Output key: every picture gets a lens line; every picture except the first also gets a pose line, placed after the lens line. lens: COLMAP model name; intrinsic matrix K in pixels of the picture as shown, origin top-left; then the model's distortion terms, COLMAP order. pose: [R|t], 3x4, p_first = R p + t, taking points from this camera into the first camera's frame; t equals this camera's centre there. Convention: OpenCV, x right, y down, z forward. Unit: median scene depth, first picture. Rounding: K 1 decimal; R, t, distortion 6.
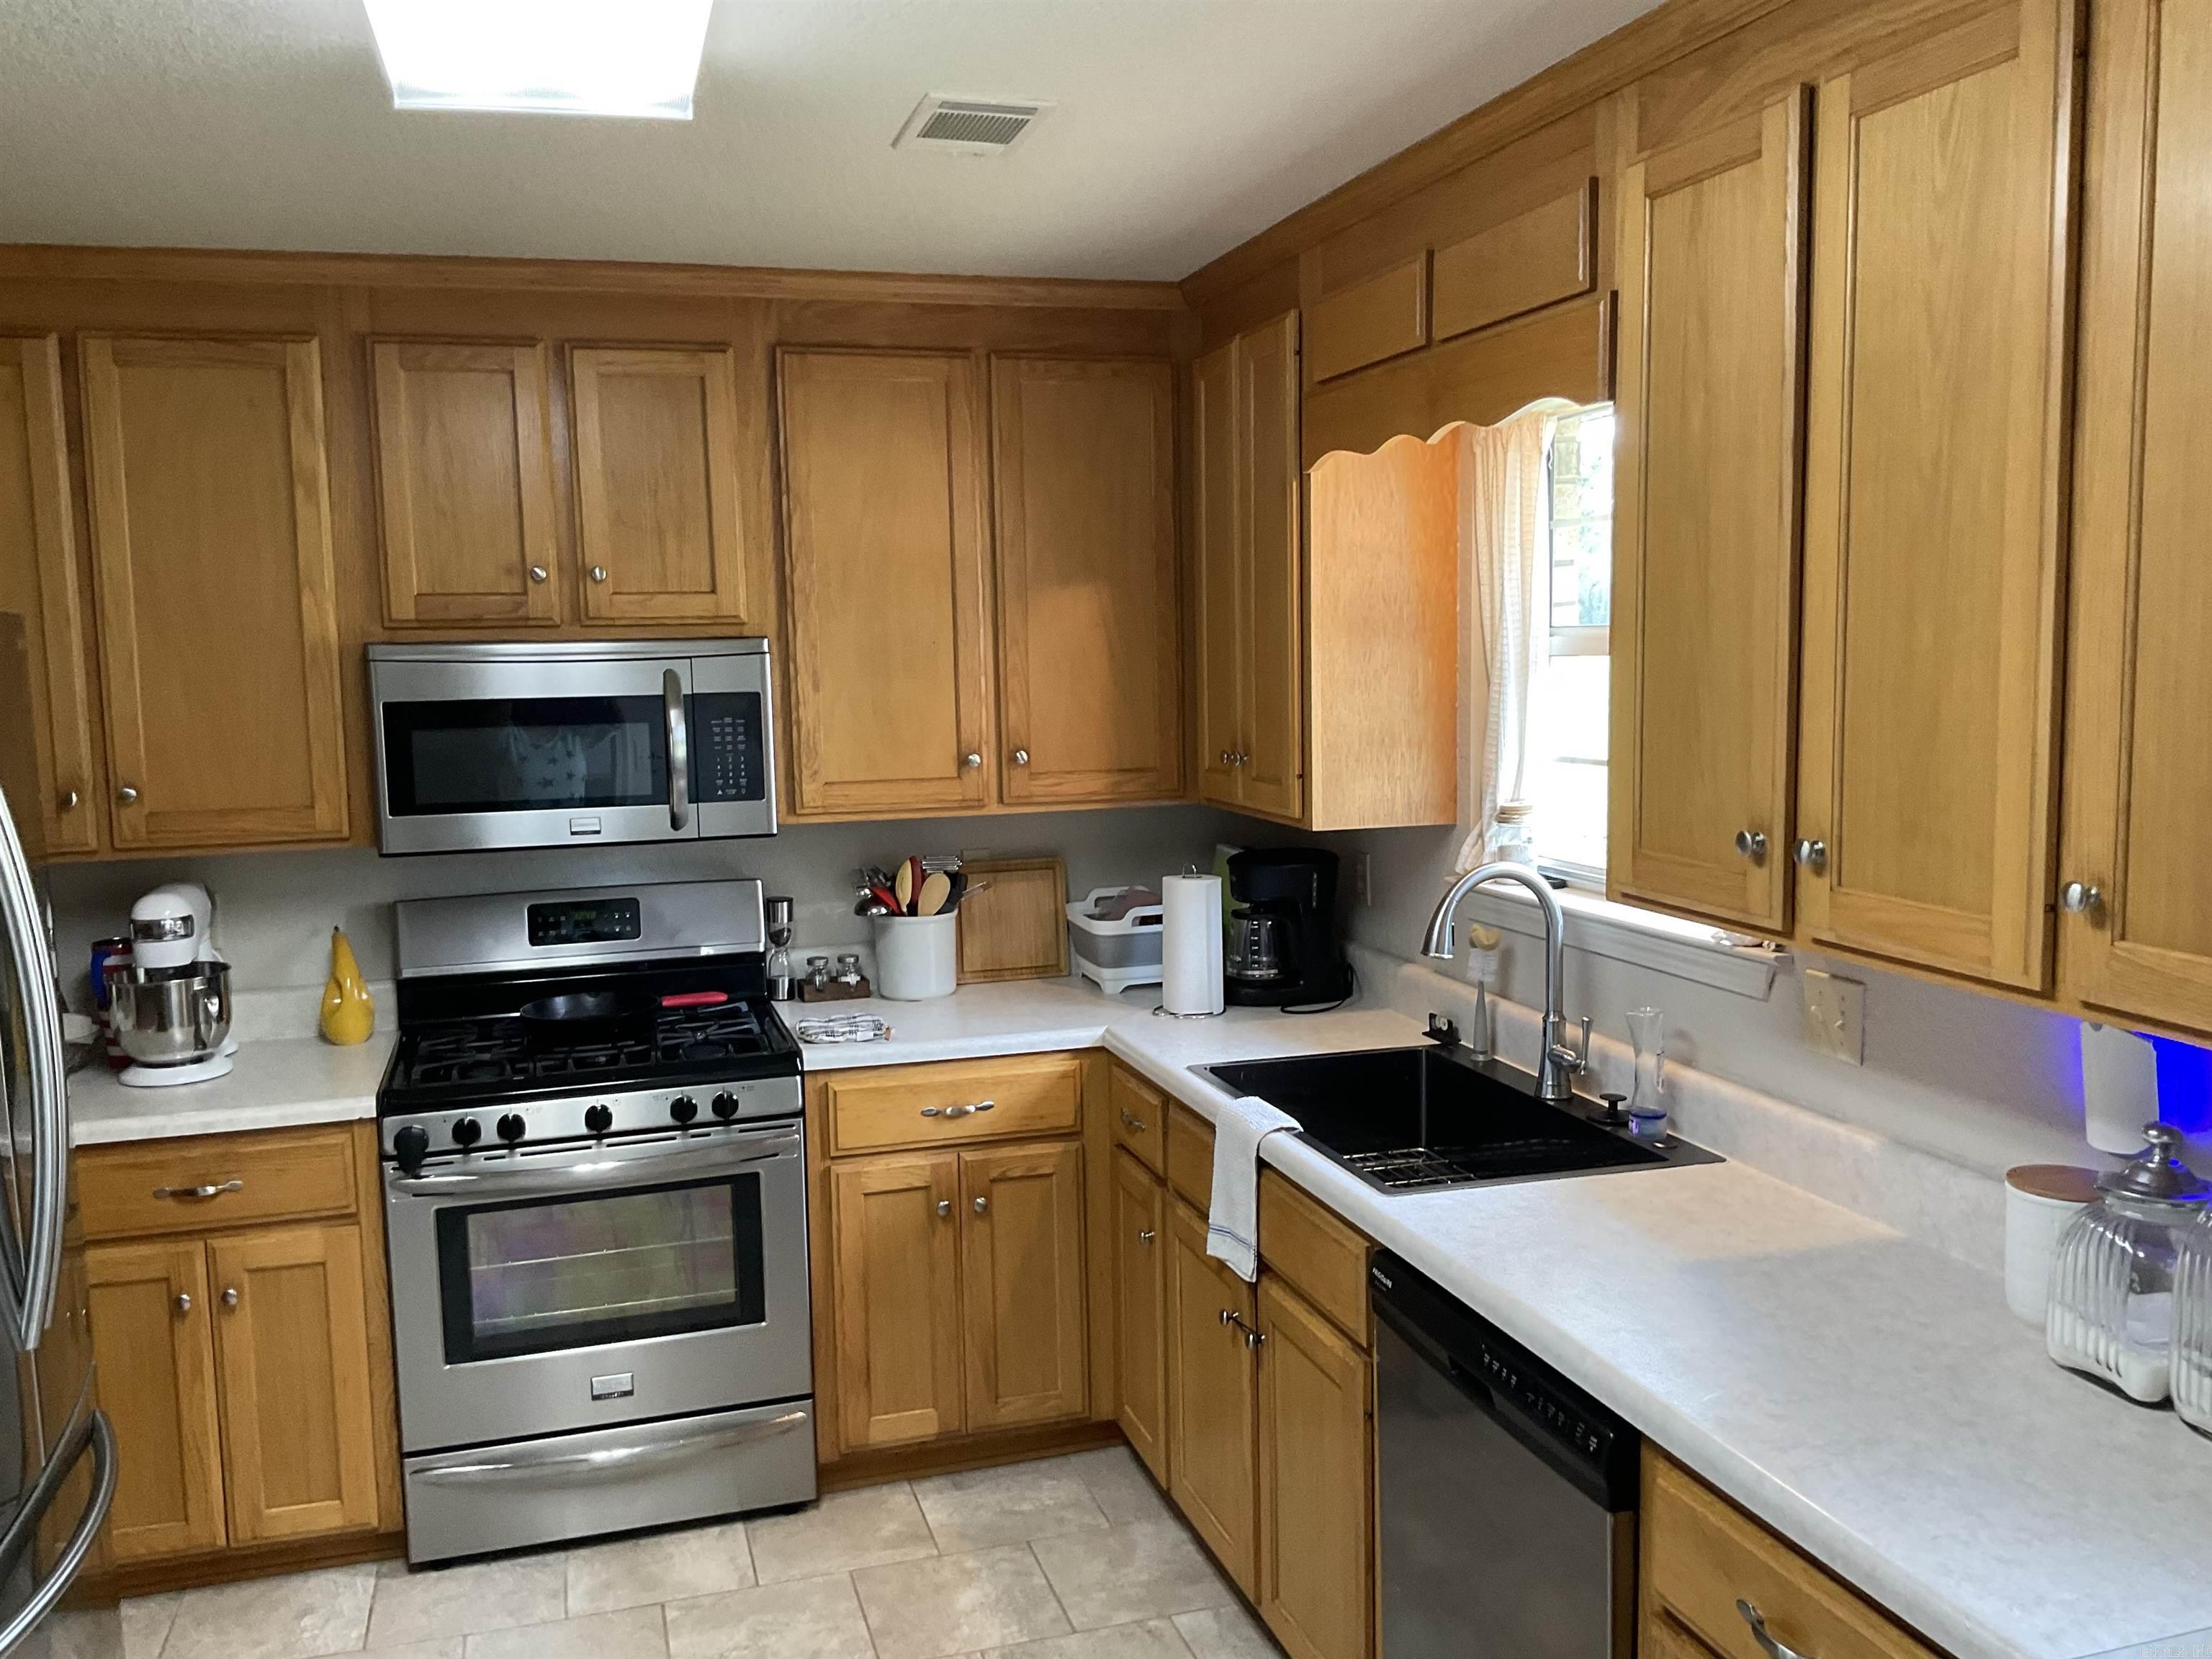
lens RADIAL K [[1823.4, 0, 1100.9], [0, 1823.4, 831.6], [0, 0, 1]] dist [0.118479, -0.258172]
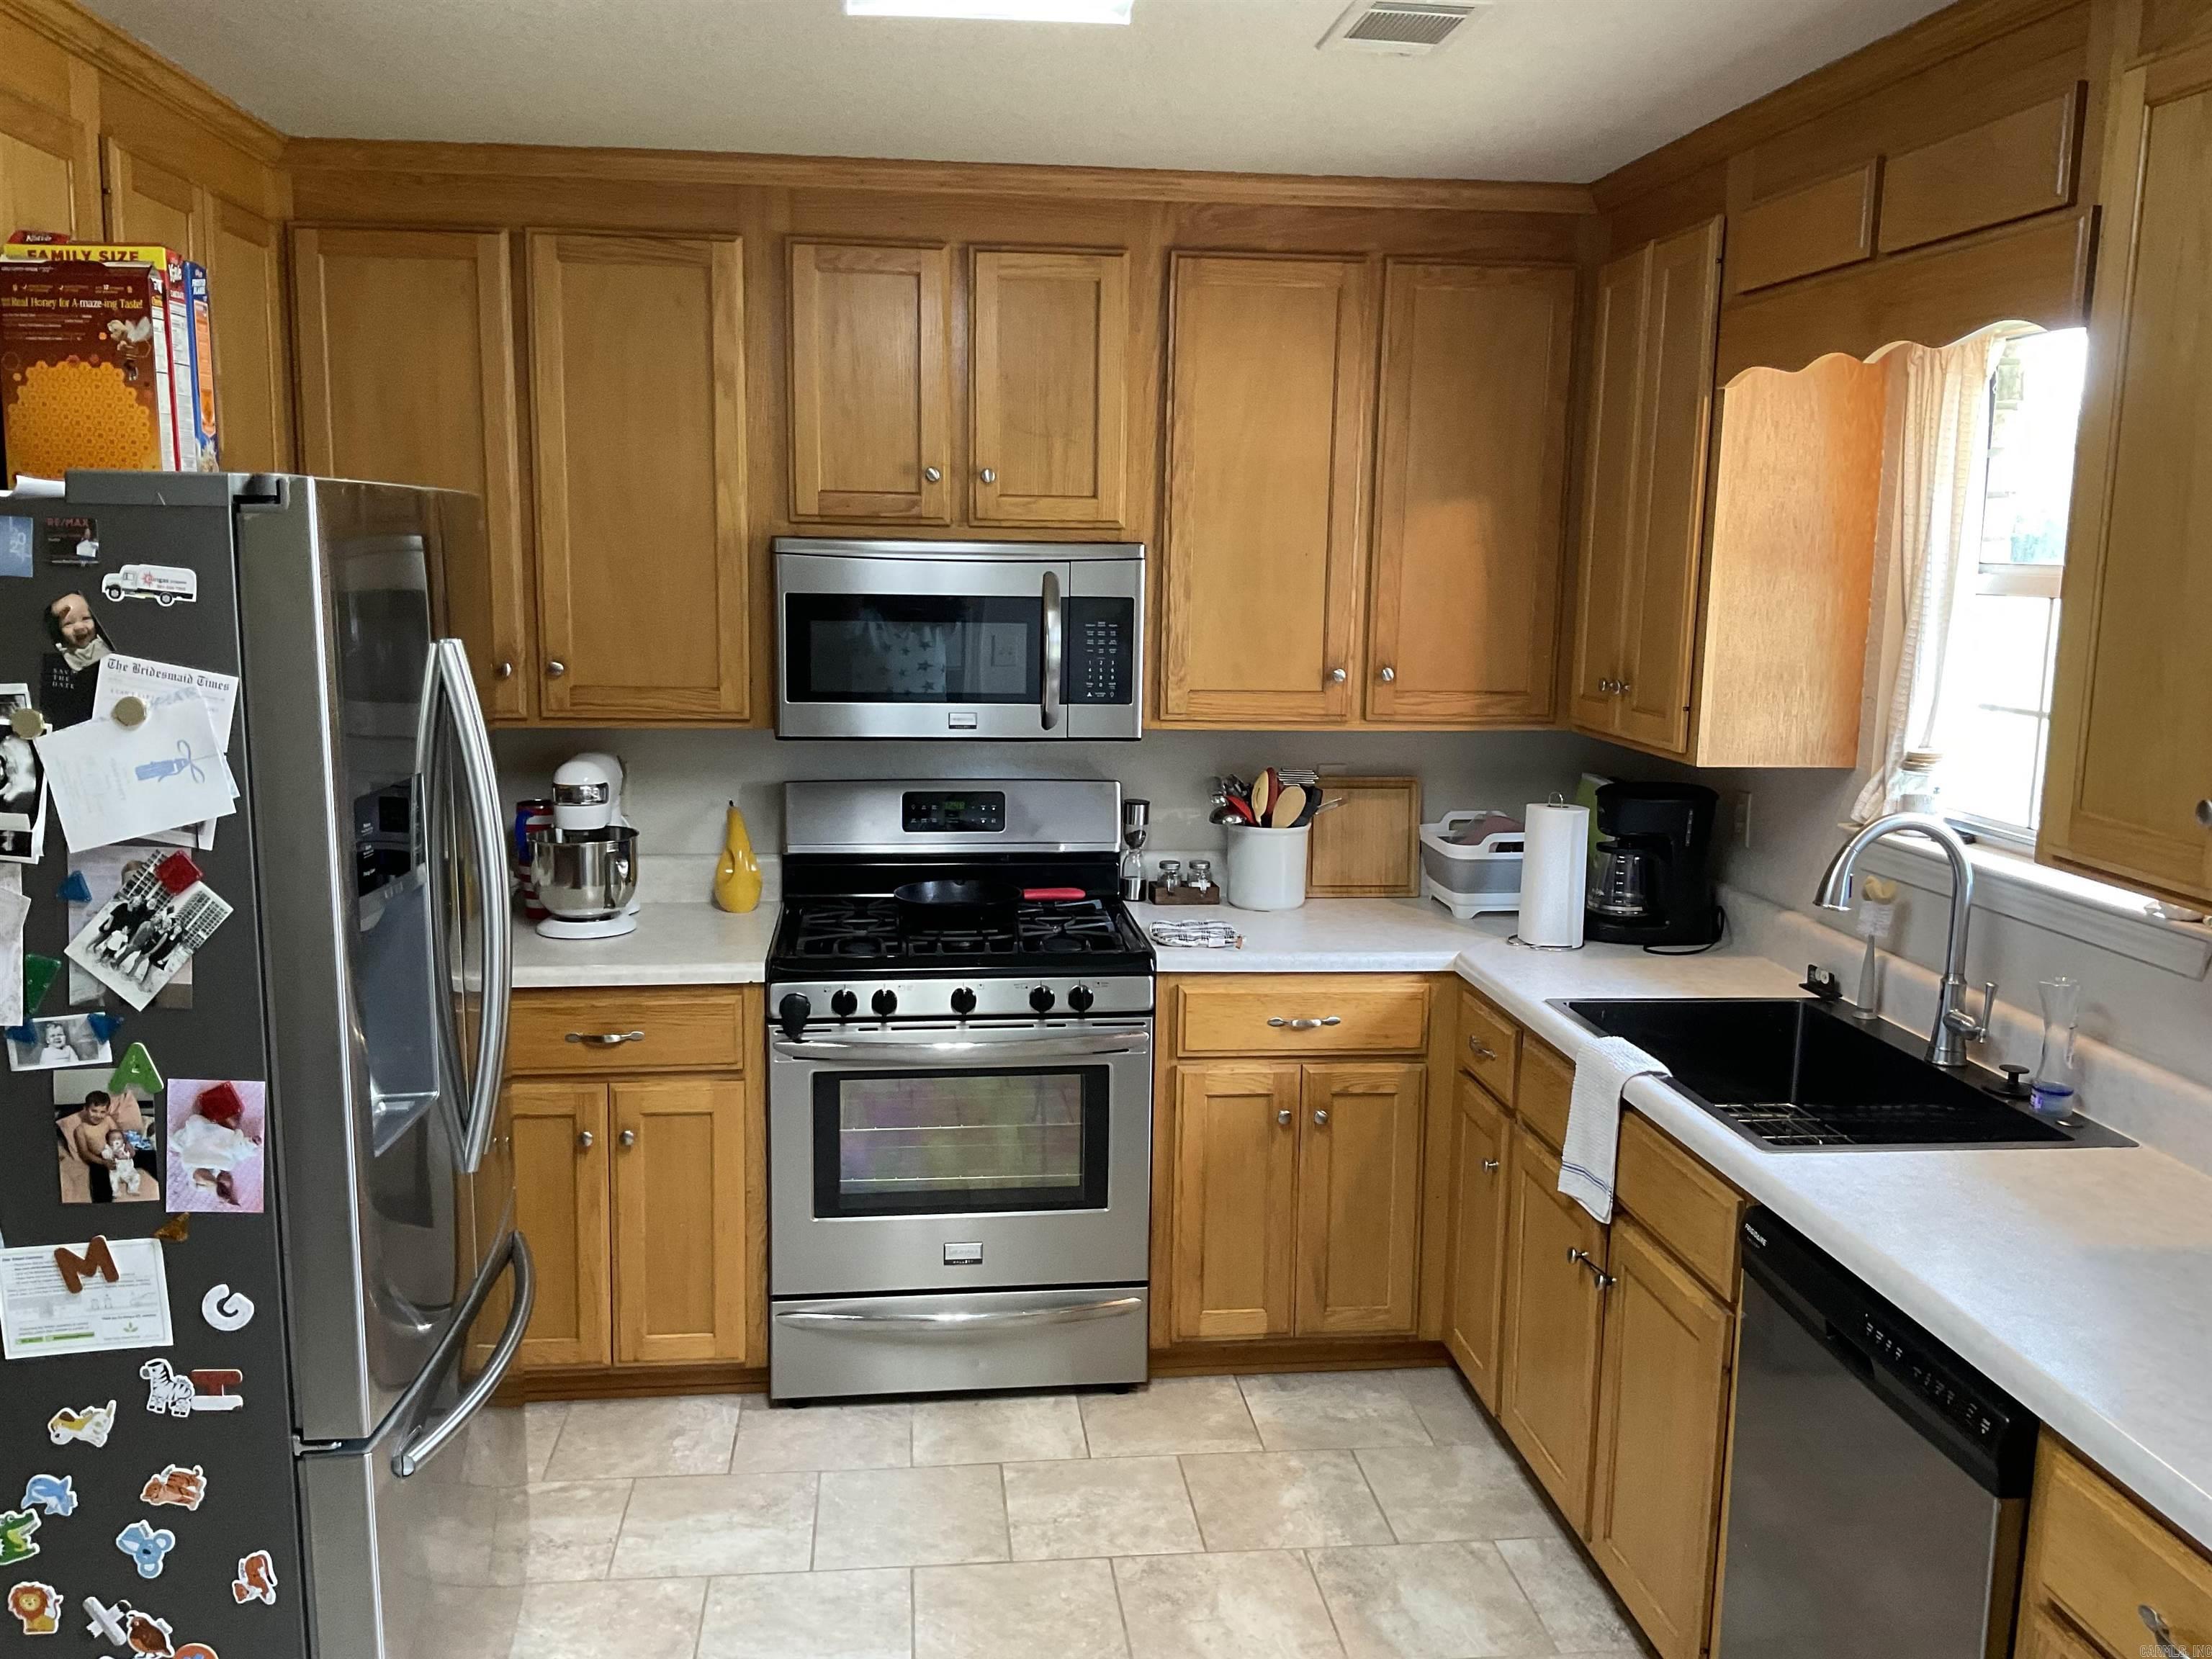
lens RADIAL K [[1823.4, 0, 1100.9], [0, 1823.4, 831.6], [0, 0, 1]] dist [0.118479, -0.258172]
pose [[0.983209, 0.065436, -0.170345, -0.024198], [-0.056547, 0.996799, 0.056526, -0.003307], [0.173499, -0.045945, 0.983762, -0.005512]]
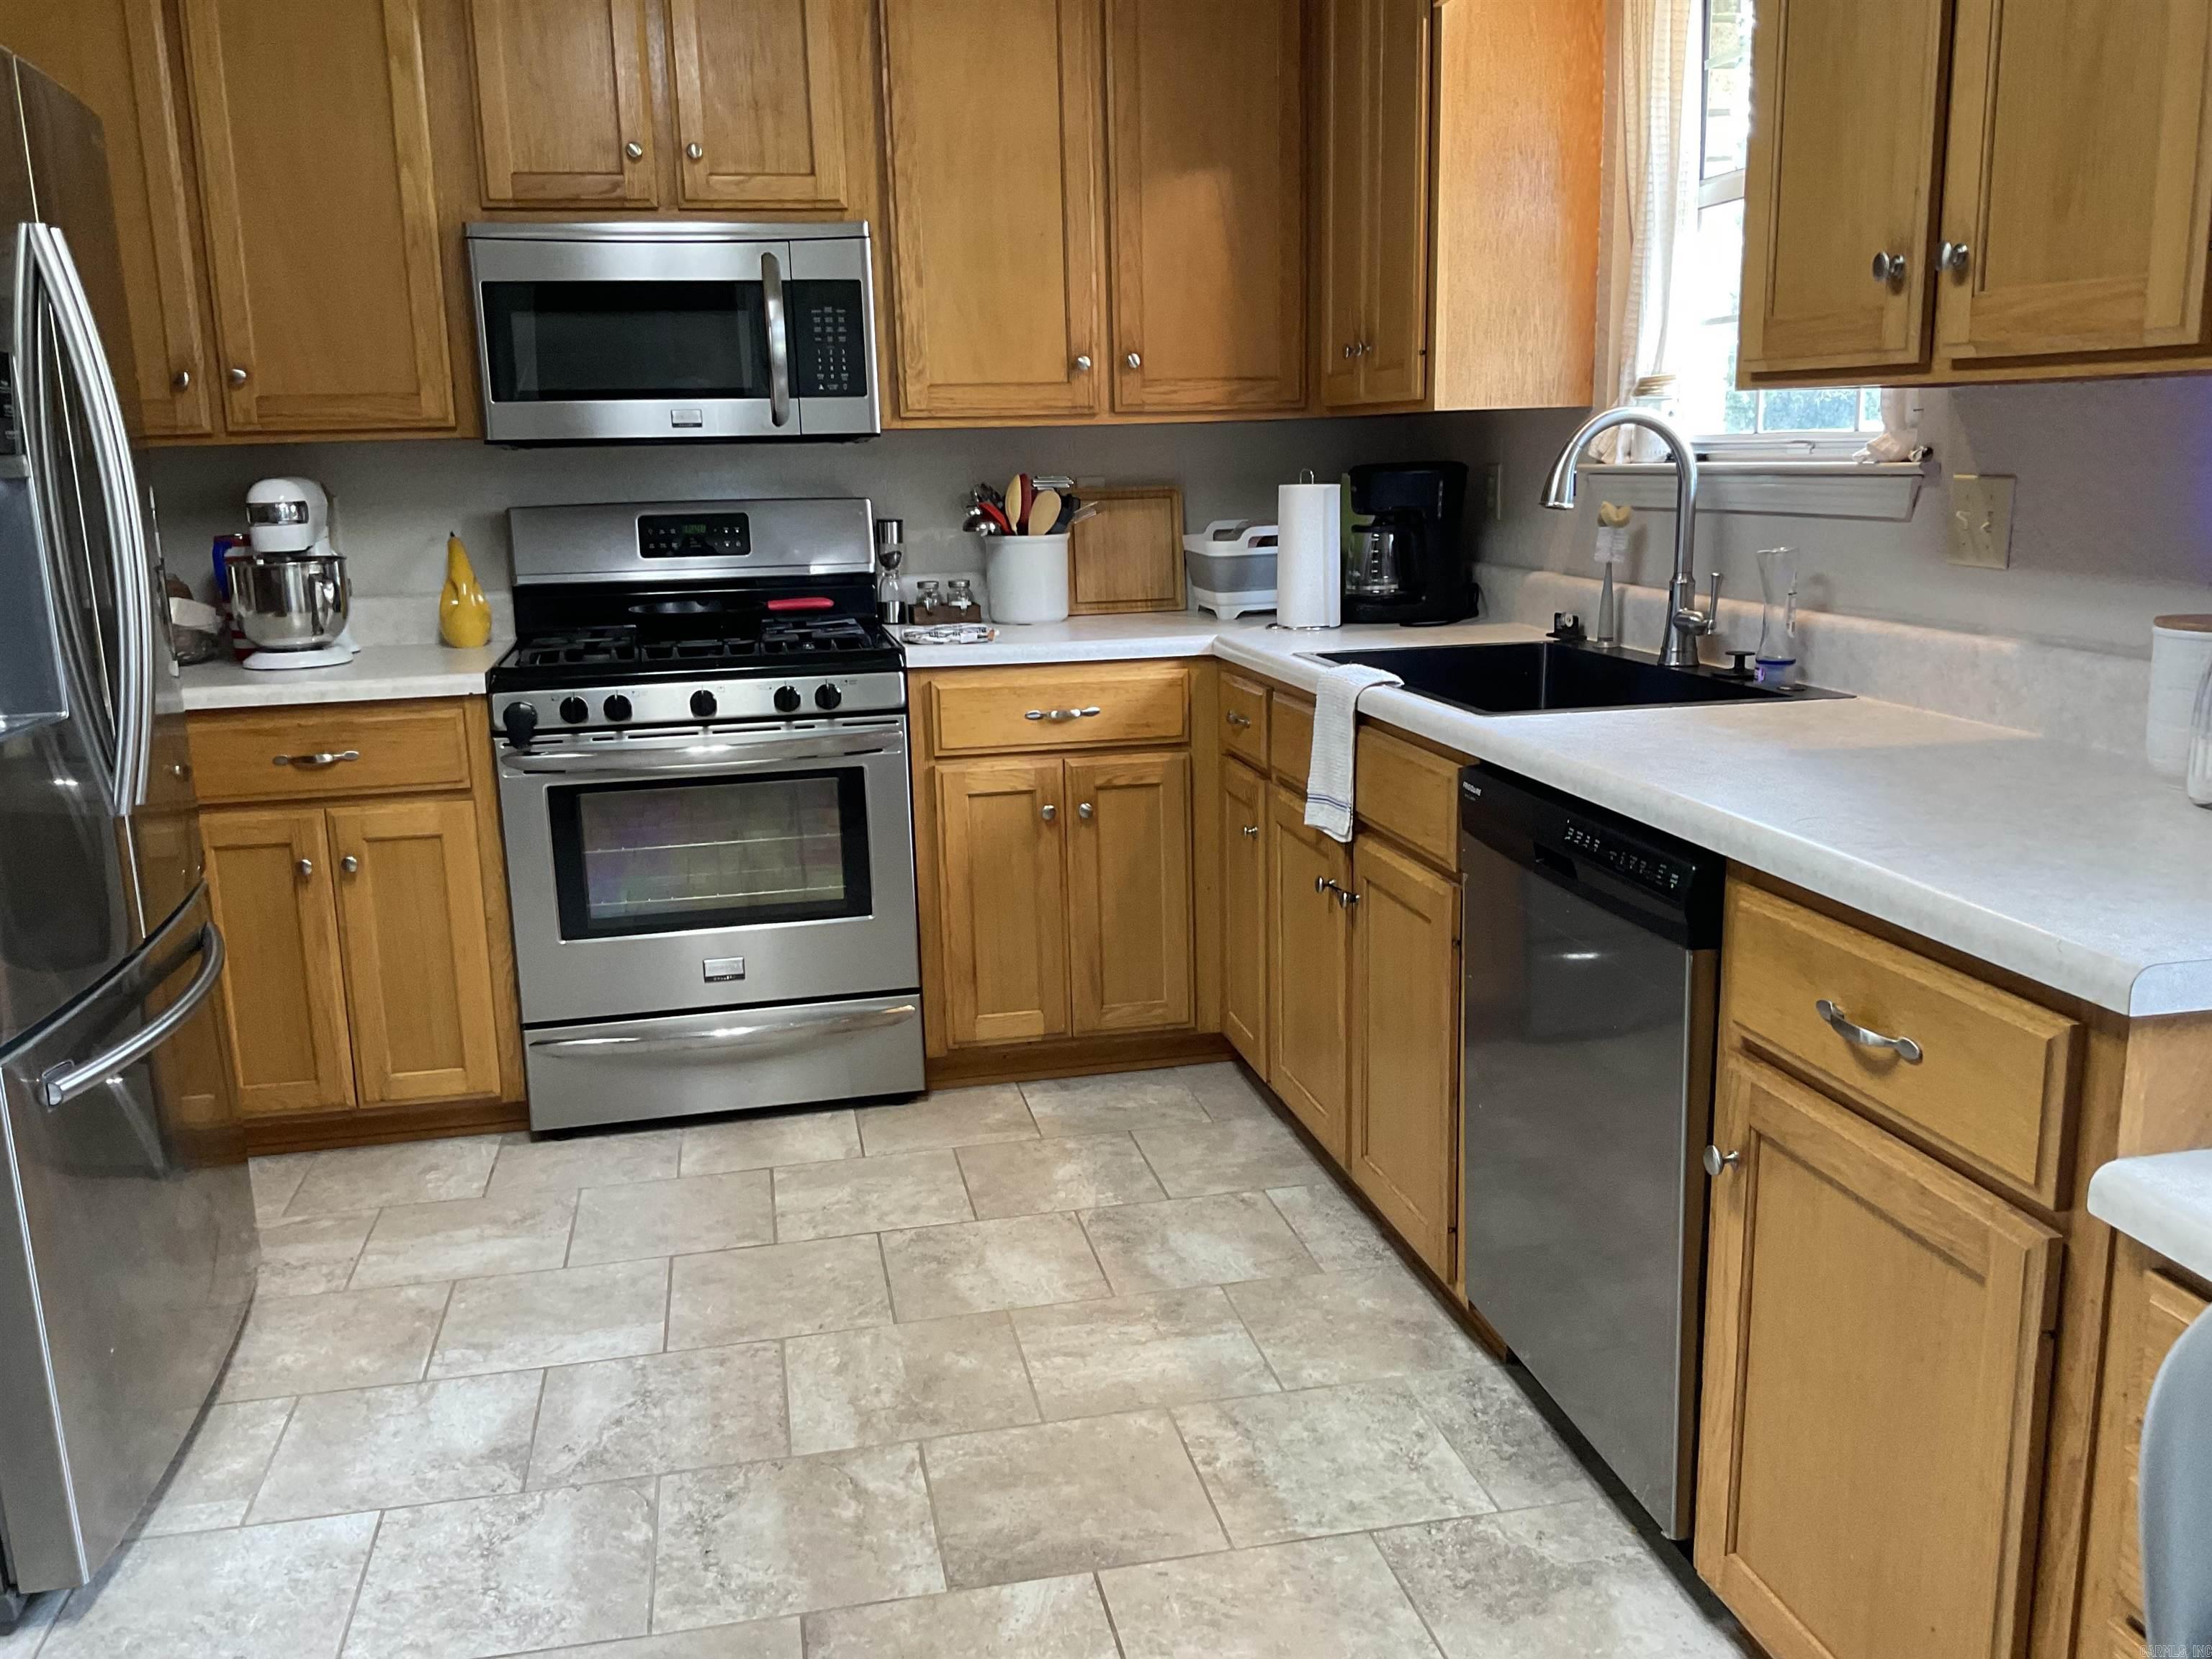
lens RADIAL K [[1823.4, 0, 1100.9], [0, 1823.4, 831.6], [0, 0, 1]] dist [0.118479, -0.258172]
pose [[0.995980, 0.014430, -0.088411, 0.031022], [-0.005003, 0.994360, 0.105942, 0.114288], [0.089441, -0.105074, 0.990434, 0.022401]]
